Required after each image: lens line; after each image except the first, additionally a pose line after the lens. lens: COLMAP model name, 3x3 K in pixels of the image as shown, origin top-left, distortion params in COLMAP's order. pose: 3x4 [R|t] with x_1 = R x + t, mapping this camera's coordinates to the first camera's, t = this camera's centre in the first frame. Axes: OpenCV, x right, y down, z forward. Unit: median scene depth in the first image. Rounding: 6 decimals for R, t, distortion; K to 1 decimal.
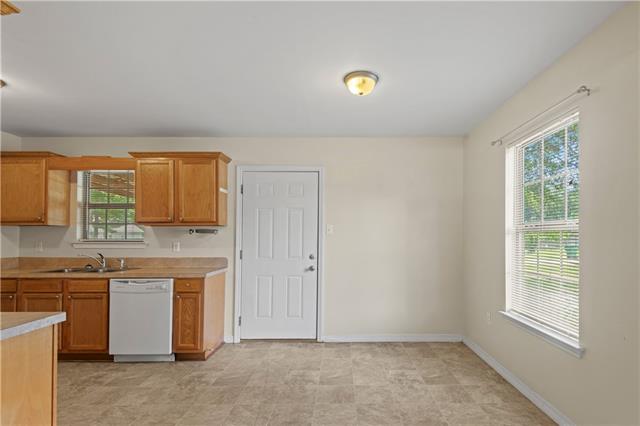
lens RADIAL K [[306.5, 0, 320.3], [0, 306.5, 227.3], [0, 0, 1]] dist [0.031148, -0.000185]
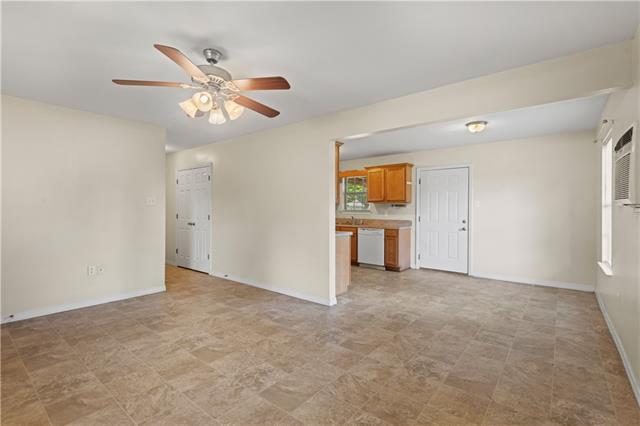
lens RADIAL K [[302.9, 0, 320.0], [0, 302.9, 213.0], [0, 0, 1]] dist [0.000670, -0.000194]
pose [[0.793045, 0.011997, -0.609045, 0.358682], [0.011715, 0.999321, 0.034939, -0.011991], [0.609050, -0.034844, 0.792366, -0.741978]]
